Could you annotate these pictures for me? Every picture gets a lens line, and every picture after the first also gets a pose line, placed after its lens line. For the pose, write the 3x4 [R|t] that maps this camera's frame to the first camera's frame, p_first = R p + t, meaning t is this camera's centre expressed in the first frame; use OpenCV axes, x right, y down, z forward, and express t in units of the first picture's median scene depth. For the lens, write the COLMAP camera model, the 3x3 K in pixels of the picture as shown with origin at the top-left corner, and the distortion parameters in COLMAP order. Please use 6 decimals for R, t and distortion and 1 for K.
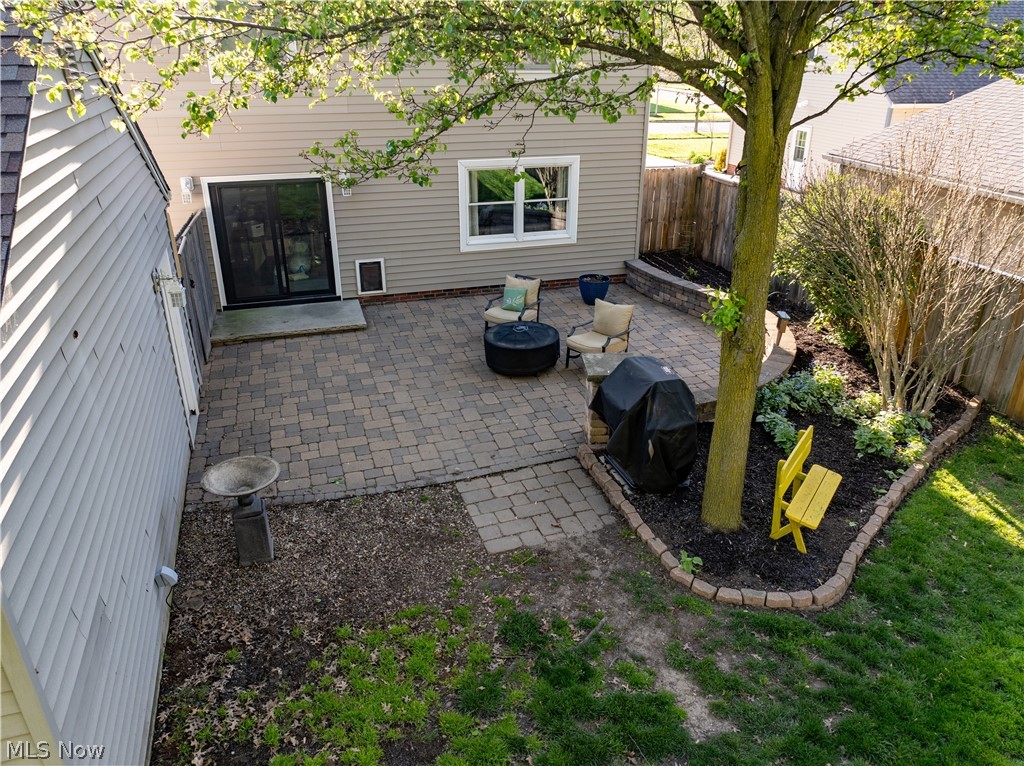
lens RADIAL K [[724.0, 0, 513.8], [0, 724.0, 384.6], [0, 0, 1]] dist [-0.042336, 0.003609]
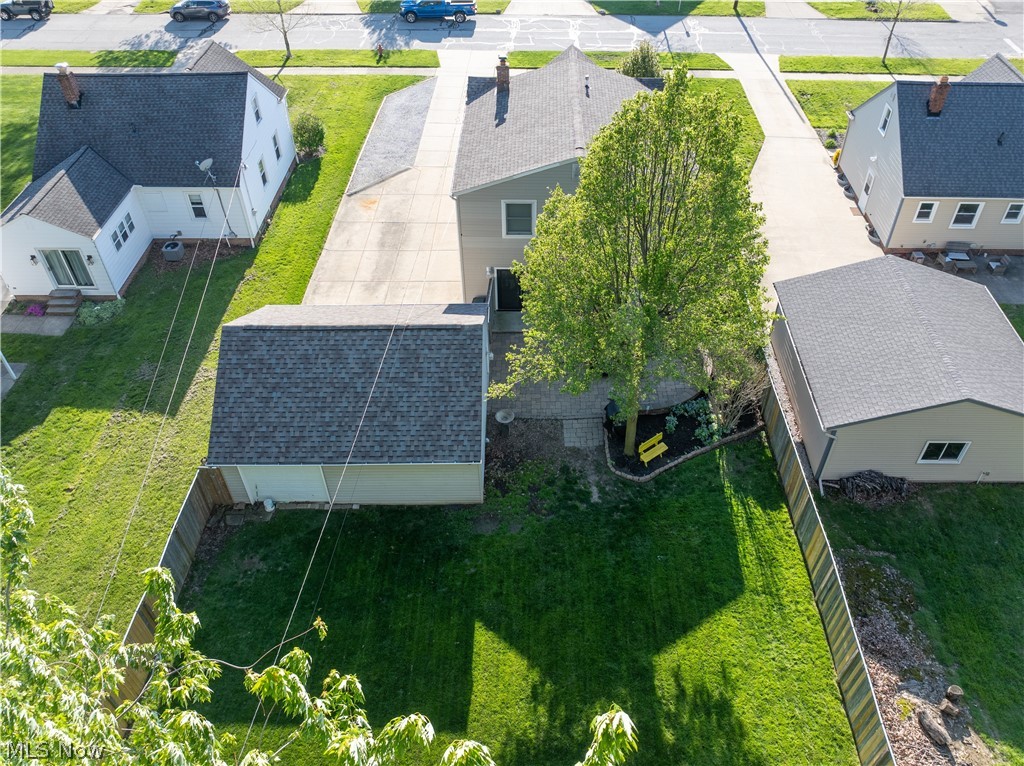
lens RADIAL K [[771.5, 0, 516.3], [0, 771.5, 381.5], [0, 0, 1]] dist [-0.031362, -0.000144]
pose [[0.948776, 0.208247, -0.237607, 0.594264], [-0.119584, 0.932784, 0.340020, -1.376919], [0.292445, -0.294189, 0.909906, -2.550153]]
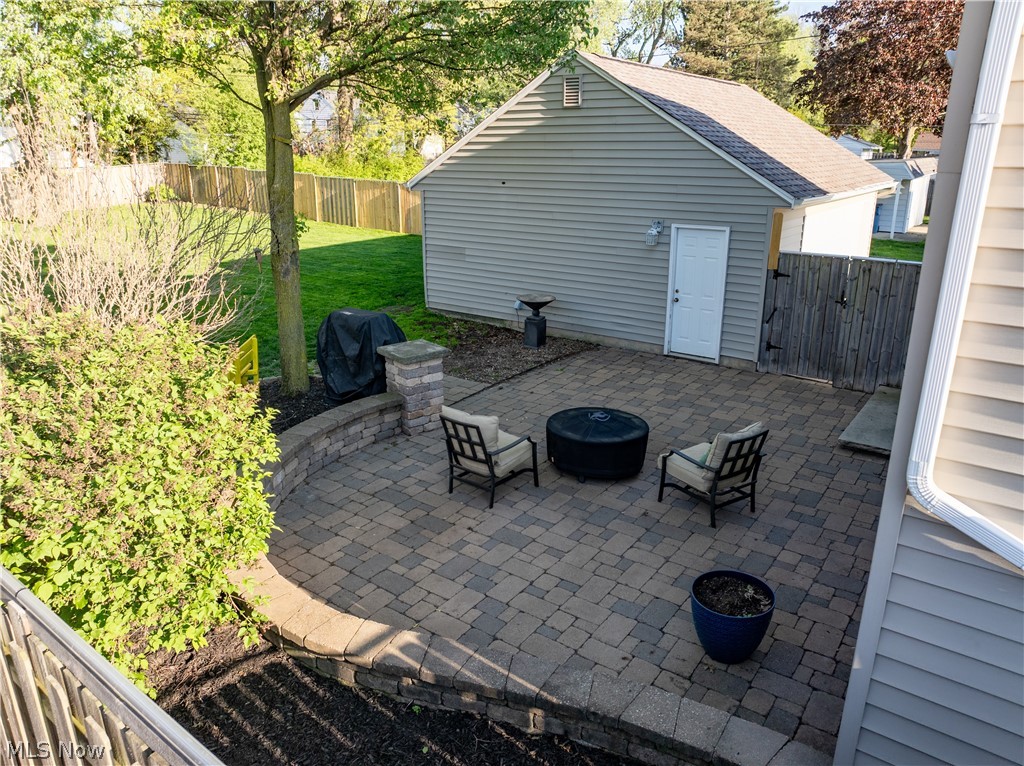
lens RADIAL K [[724.0, 0, 511.5], [0, 724.0, 384.2], [0, 0, 1]] dist [-0.042336, 0.003609]
pose [[-0.819723, 0.165757, -0.548251, 0.722085], [-0.248269, 0.759781, 0.600912, -0.784714], [0.516156, 0.628695, -0.581658, 2.055013]]
